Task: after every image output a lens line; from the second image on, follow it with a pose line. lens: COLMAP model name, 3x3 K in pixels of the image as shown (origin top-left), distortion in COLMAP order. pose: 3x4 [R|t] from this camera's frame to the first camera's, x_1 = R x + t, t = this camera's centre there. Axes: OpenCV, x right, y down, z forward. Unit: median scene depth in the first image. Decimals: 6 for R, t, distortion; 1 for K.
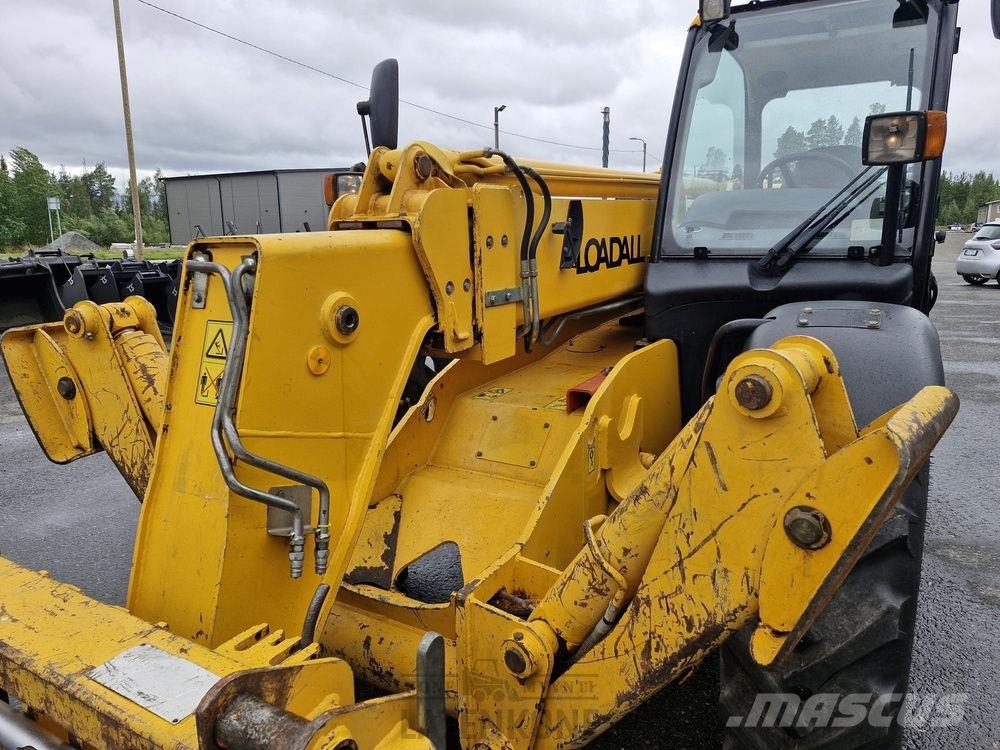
lens RADIAL K [[692.4, 0, 497.8], [0, 692.4, 365.4], [0, 0, 1]] dist [0.082459, -0.081962]
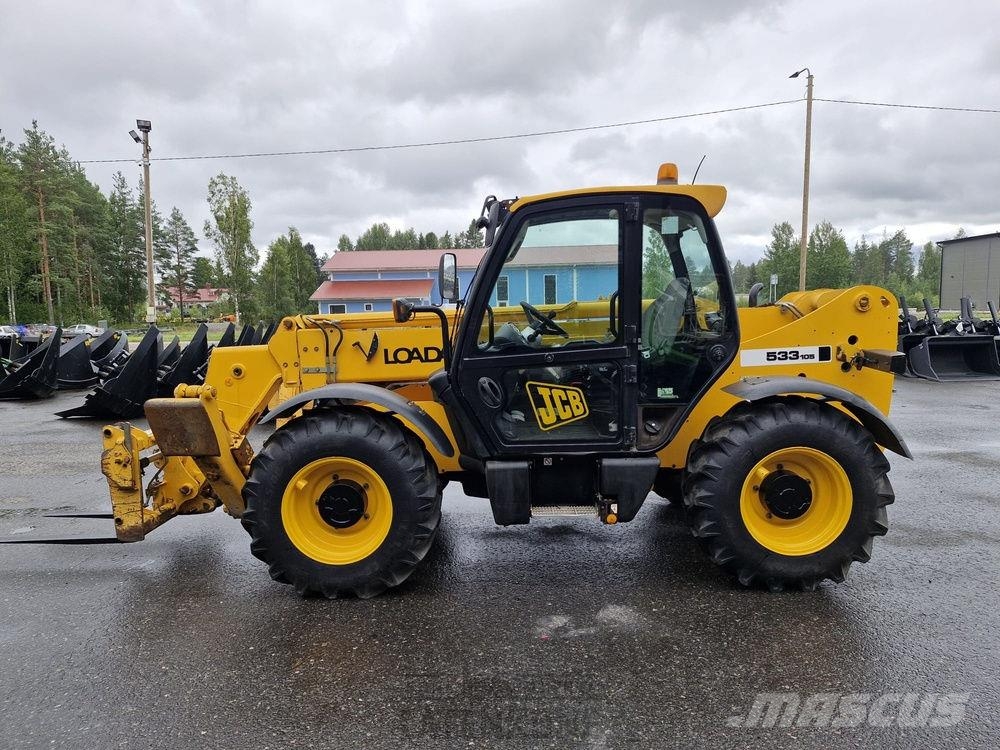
lens RADIAL K [[692.4, 0, 498.2], [0, 692.4, 379.6], [0, 0, 1]] dist [0.082459, -0.081962]
pose [[0.507263, 0.089321, -0.857150, 2.629643], [-0.146437, 0.989084, 0.016407, -0.208444], [0.849259, 0.117195, 0.514805, 0.232619]]
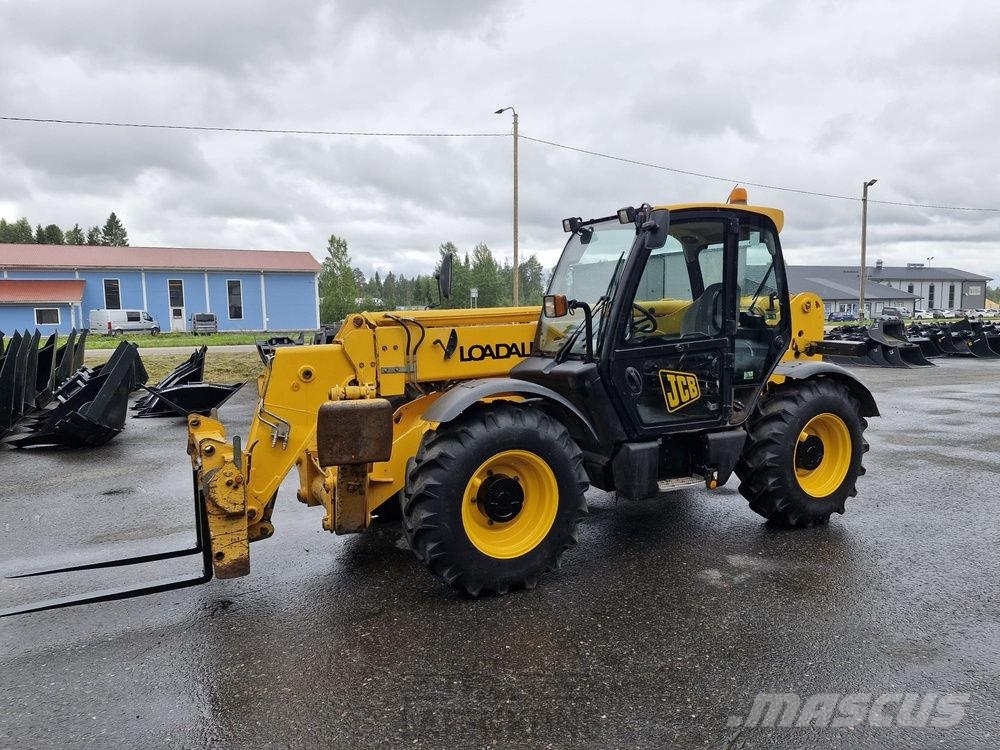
lens RADIAL K [[692.4, 0, 502.6], [0, 692.4, 378.6], [0, 0, 1]] dist [0.082459, -0.081962]
pose [[0.850500, 0.049389, -0.523651, 1.650302], [-0.094266, 0.993775, -0.059375, 0.044068], [0.517459, 0.099861, 0.849861, -0.918885]]
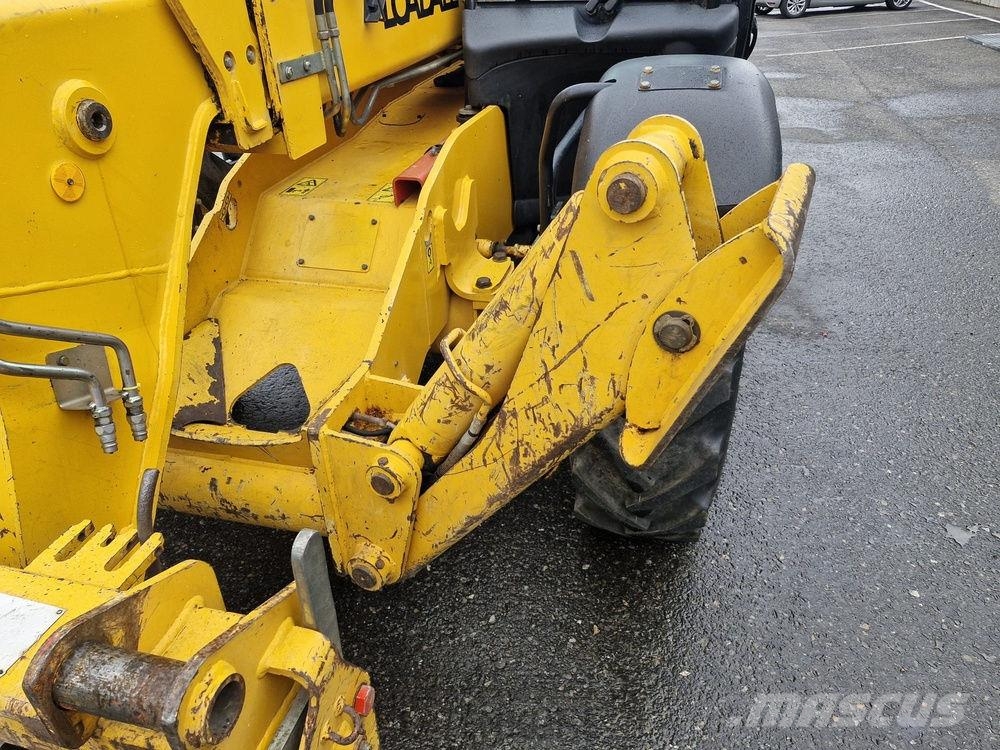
lens RADIAL K [[692.4, 0, 498.9], [0, 692.4, 372.9], [0, 0, 1]] dist [0.082459, -0.081962]
pose [[0.960714, -0.152362, 0.231980, -0.014523], [0.065588, 0.936802, 0.343658, -0.032940], [-0.269680, -0.314942, 0.909991, 0.088808]]
